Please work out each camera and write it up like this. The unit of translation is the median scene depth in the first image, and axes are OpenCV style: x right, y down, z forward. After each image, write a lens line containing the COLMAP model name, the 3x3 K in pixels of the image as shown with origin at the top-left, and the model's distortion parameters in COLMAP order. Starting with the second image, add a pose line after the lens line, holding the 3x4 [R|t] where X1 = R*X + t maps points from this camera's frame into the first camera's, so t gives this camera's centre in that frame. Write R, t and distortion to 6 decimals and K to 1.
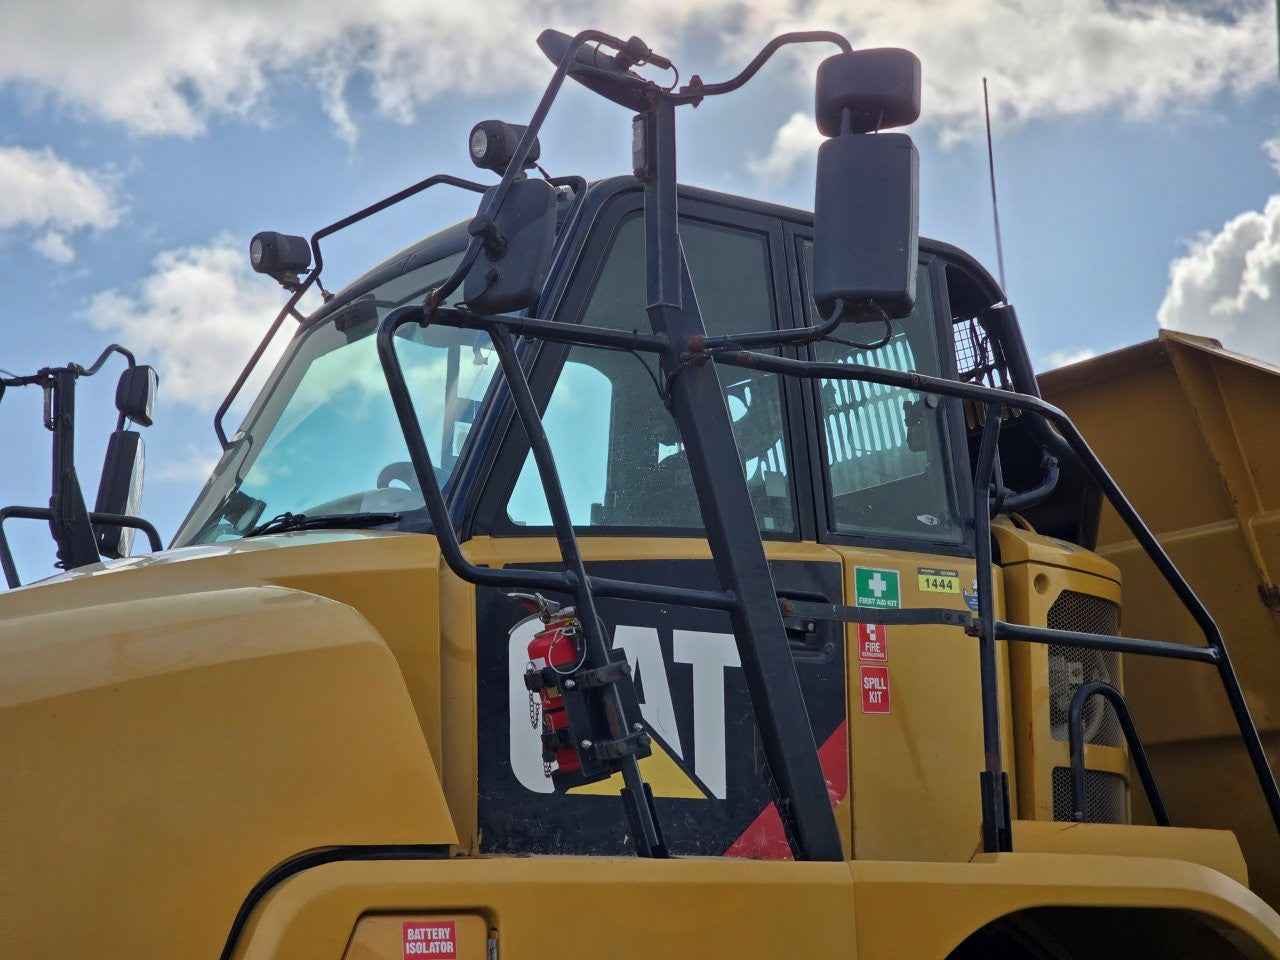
lens RADIAL K [[2369.7, 0, 640.0], [0, 2369.7, 480.0], [0, 0, 1]] dist [0.060379, -0.042823]
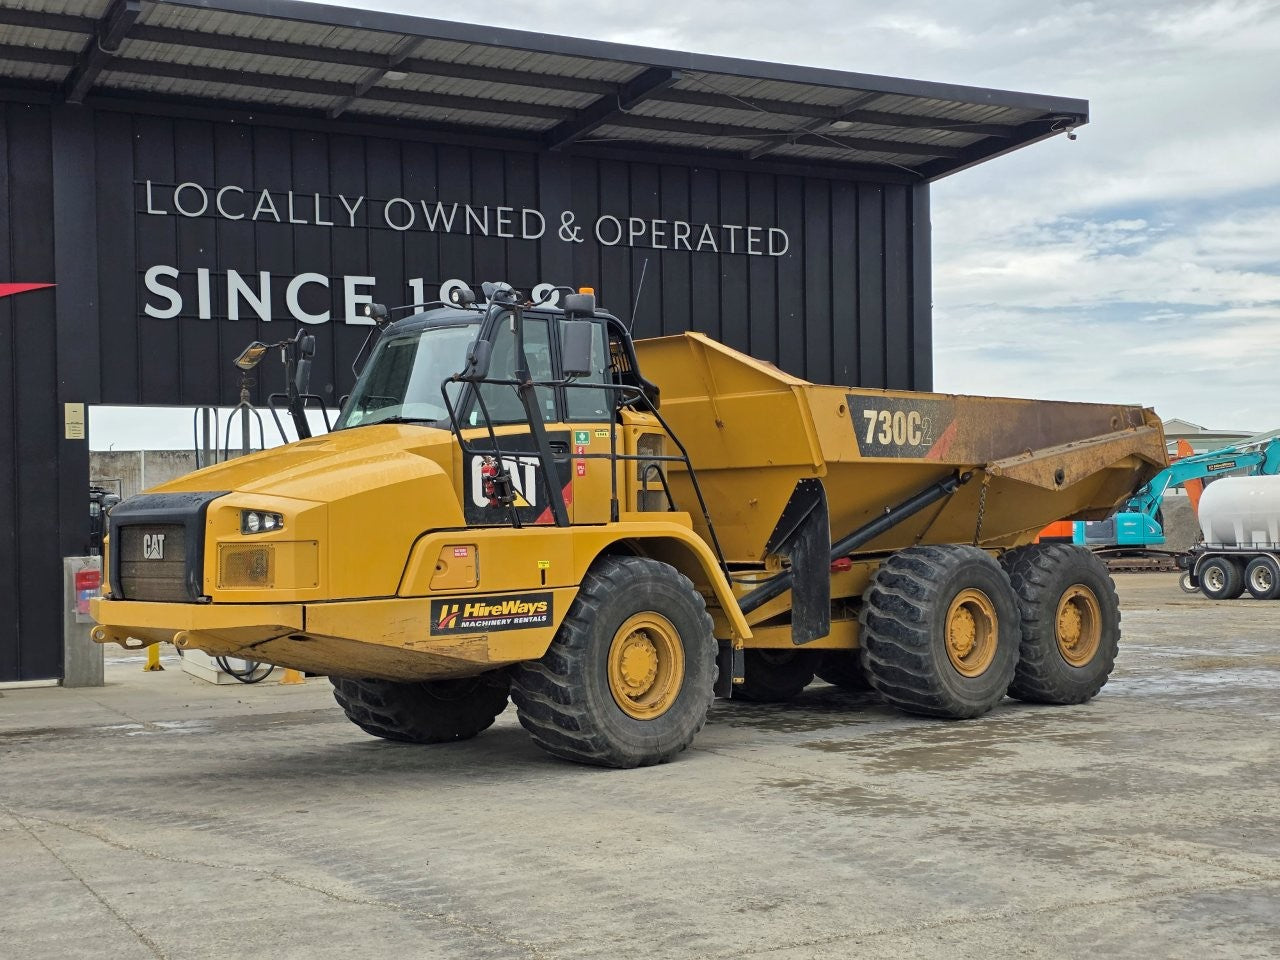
lens RADIAL K [[2369.7, 0, 640.0], [0, 2369.7, 480.0], [0, 0, 1]] dist [0.060379, -0.042823]
pose [[0.993873, -0.003853, 0.110457, -0.178334], [-0.018063, 0.980293, 0.196723, -0.538695], [-0.109038, -0.197513, 0.974217, -2.169810]]
